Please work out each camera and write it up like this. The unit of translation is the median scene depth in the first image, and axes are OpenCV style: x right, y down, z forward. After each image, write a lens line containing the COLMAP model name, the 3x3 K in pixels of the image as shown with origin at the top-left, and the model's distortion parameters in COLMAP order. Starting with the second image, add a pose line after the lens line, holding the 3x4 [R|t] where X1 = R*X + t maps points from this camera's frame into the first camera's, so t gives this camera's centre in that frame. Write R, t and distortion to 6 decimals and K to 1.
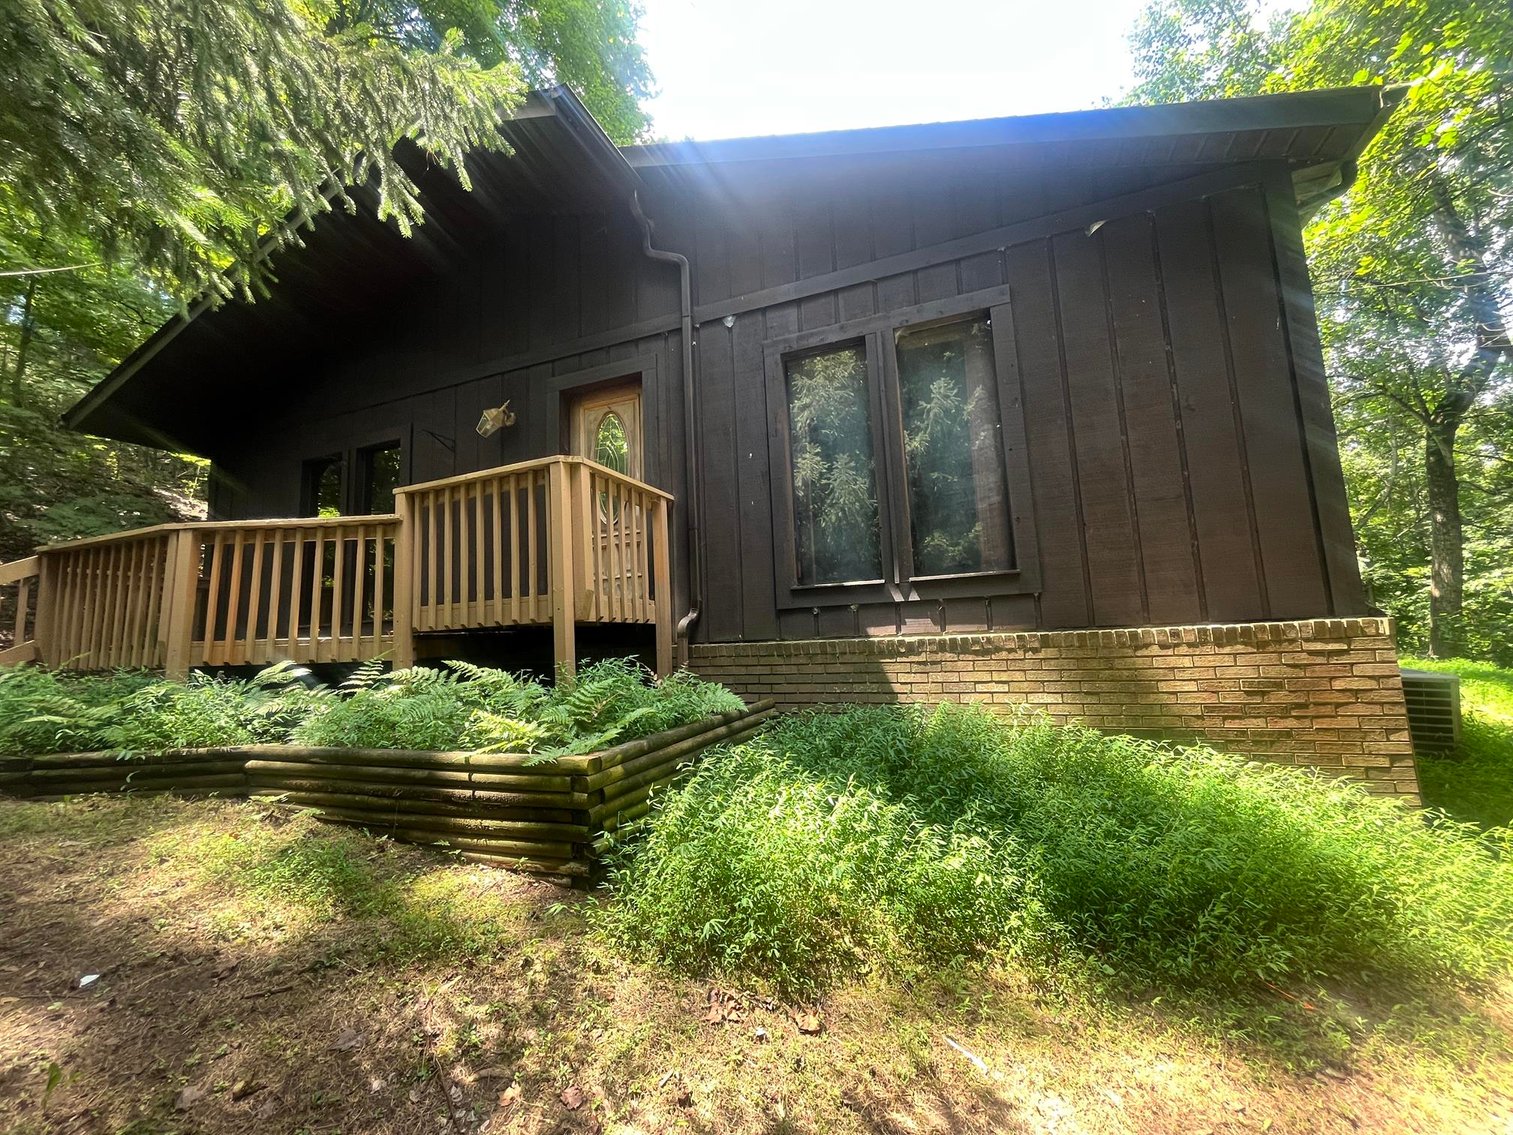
lens RADIAL K [[612.2, 0, 755.0], [0, 612.2, 564.4], [0, 0, 1]] dist [-0.003573, 0.000397]
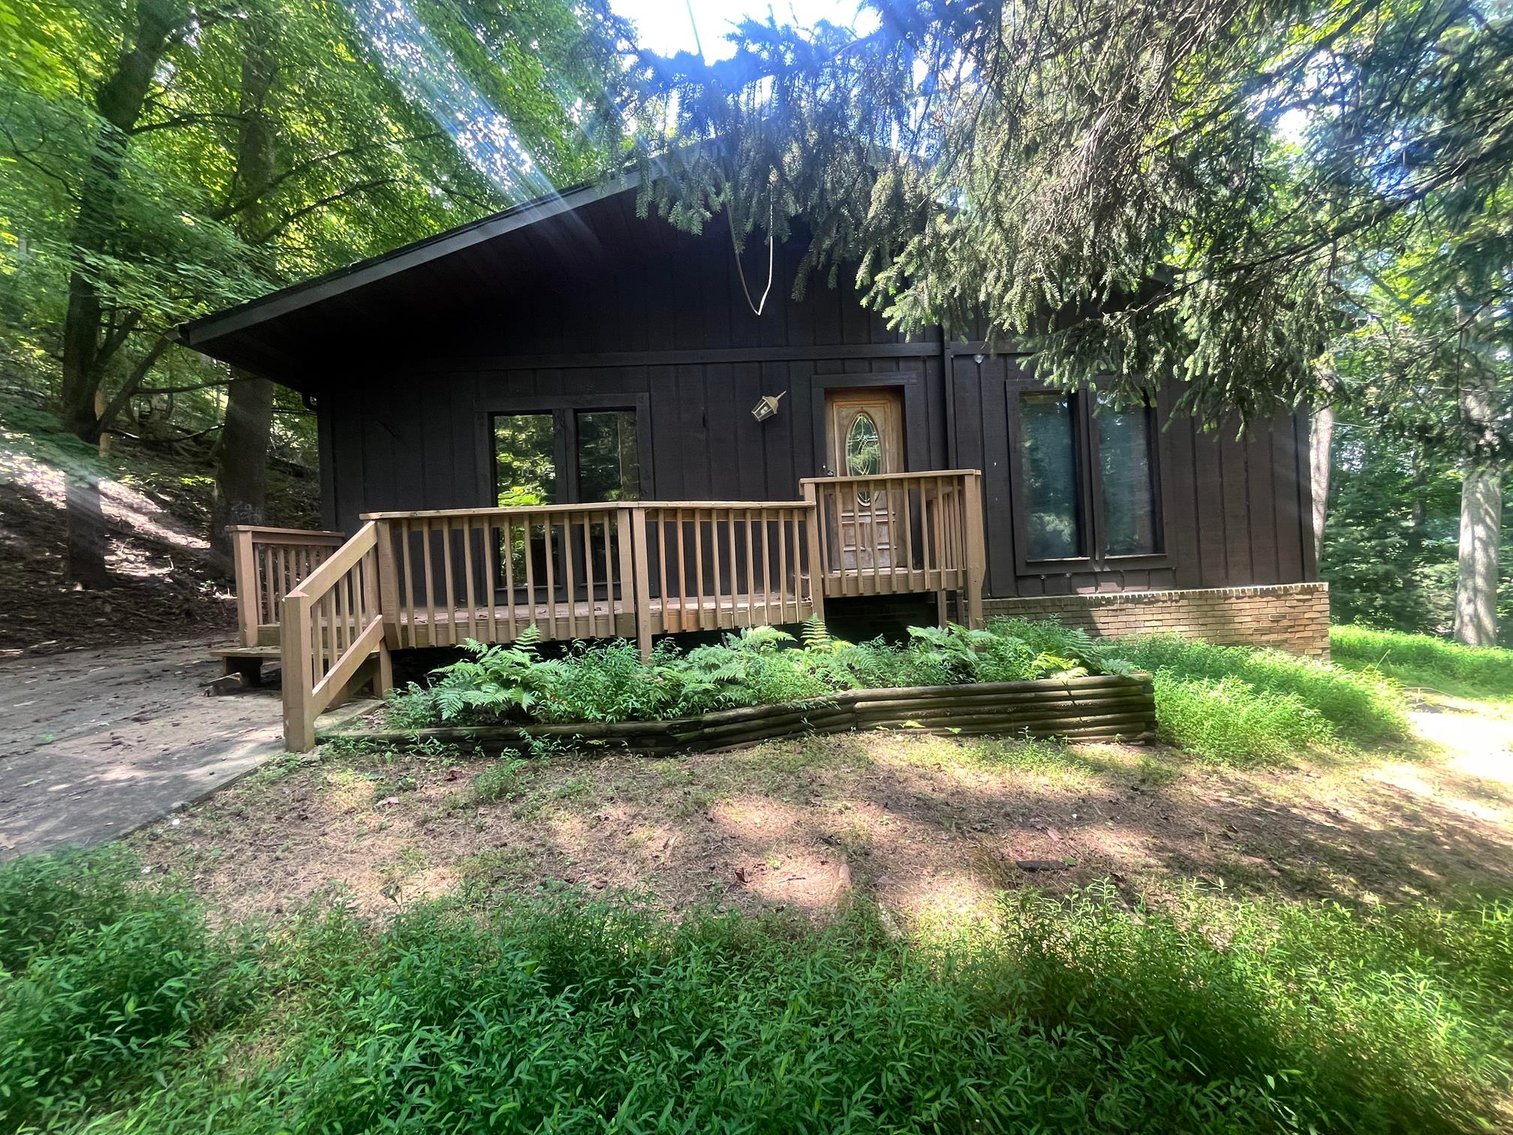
lens RADIAL K [[612.2, 0, 750.2], [0, 612.2, 566.8], [0, 0, 1]] dist [-0.003573, 0.000397]
pose [[0.911559, -0.003569, 0.411154, -1.363132], [-0.039829, 0.994493, 0.096936, -0.076061], [-0.409236, -0.104739, 0.906397, -0.058187]]
